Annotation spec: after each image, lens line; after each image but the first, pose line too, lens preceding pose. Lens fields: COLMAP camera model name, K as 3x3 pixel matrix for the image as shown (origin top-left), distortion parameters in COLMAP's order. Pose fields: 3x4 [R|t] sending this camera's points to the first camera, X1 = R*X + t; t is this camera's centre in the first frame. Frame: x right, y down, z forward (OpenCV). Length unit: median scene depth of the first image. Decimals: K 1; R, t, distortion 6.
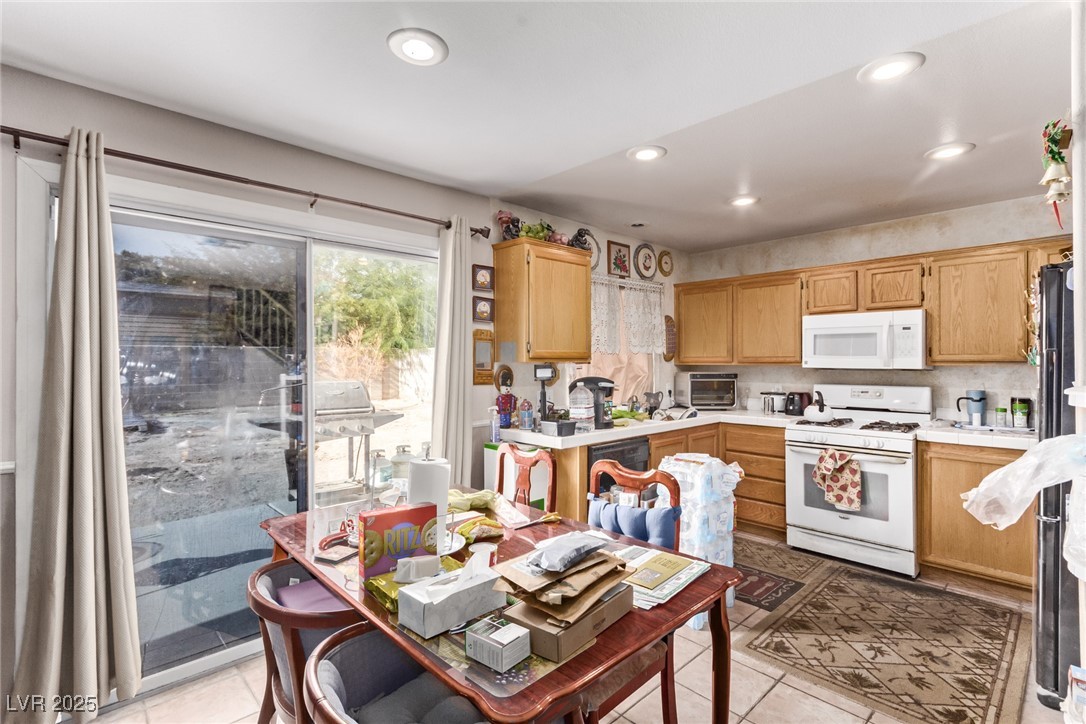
lens RADIAL K [[508.5, 0, 547.0], [0, 508.5, 360.9], [0, 0, 1]] dist [0.005593, 0.002729]
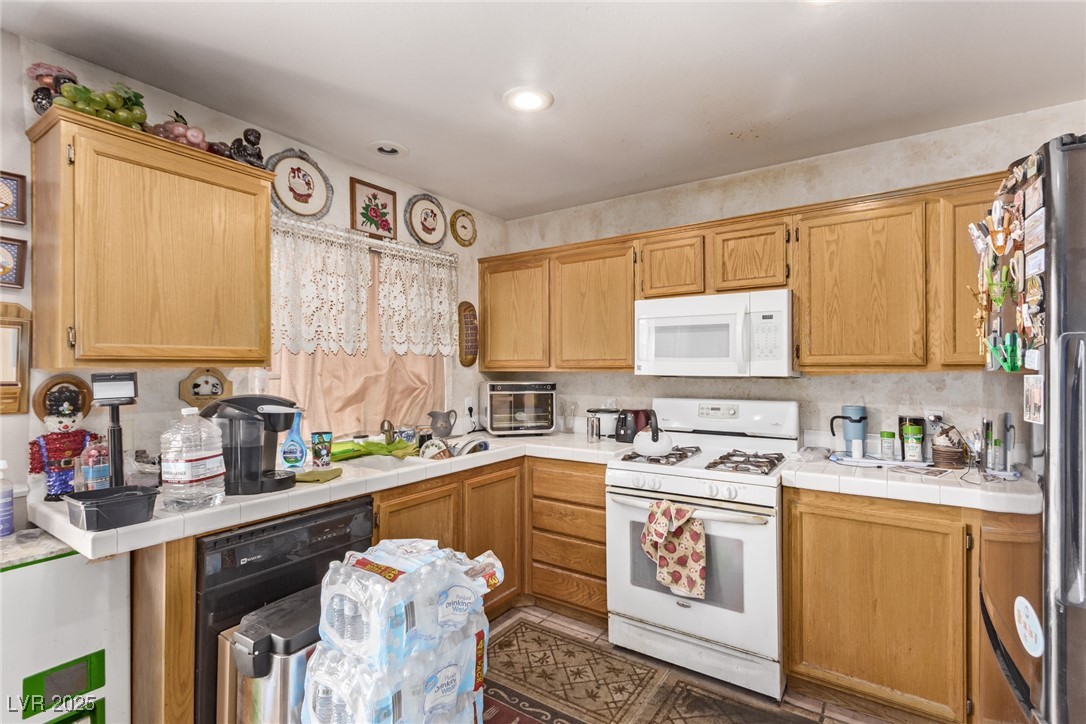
lens RADIAL K [[508.5, 0, 543.9], [0, 508.5, 365.2], [0, 0, 1]] dist [0.005593, 0.002729]
pose [[0.979895, -0.001605, 0.199507, 0.272319], [0.002348, 0.999991, -0.003490, 0.002185], [-0.199499, 0.003888, 0.979890, 0.387921]]
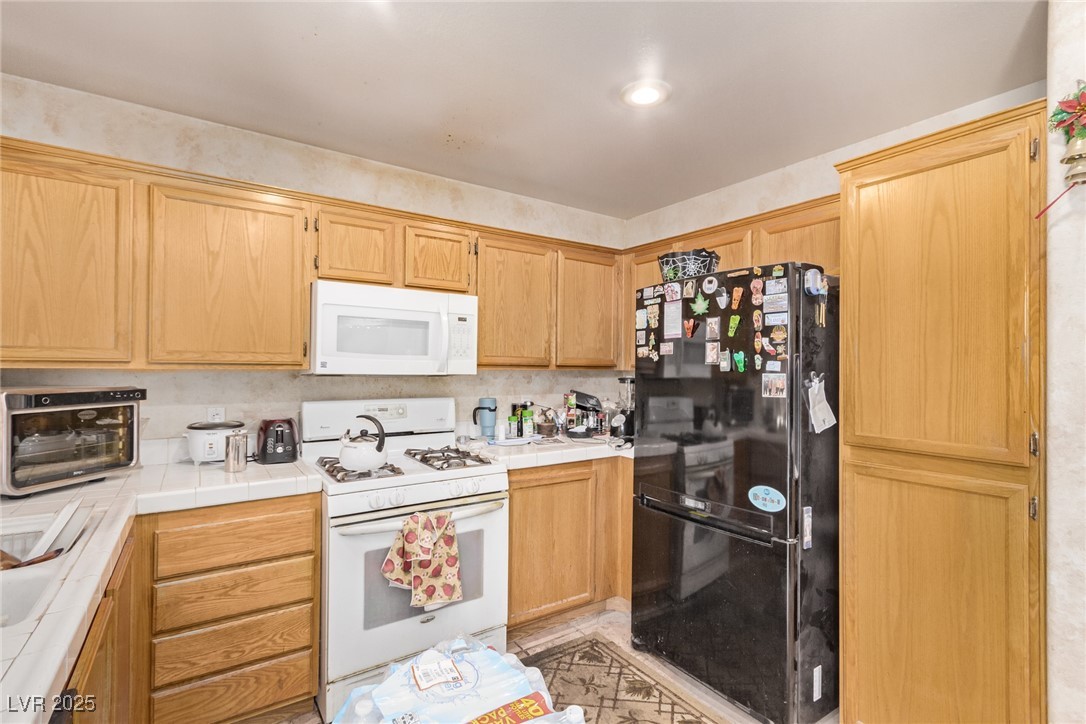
lens RADIAL K [[508.5, 0, 551.5], [0, 508.5, 364.3], [0, 0, 1]] dist [0.005593, 0.002729]
pose [[0.166988, 0.005675, 0.985943, 0.004224], [-0.012200, 0.999919, -0.003689, 0.001872], [-0.985884, -0.011413, 0.167043, 0.741182]]
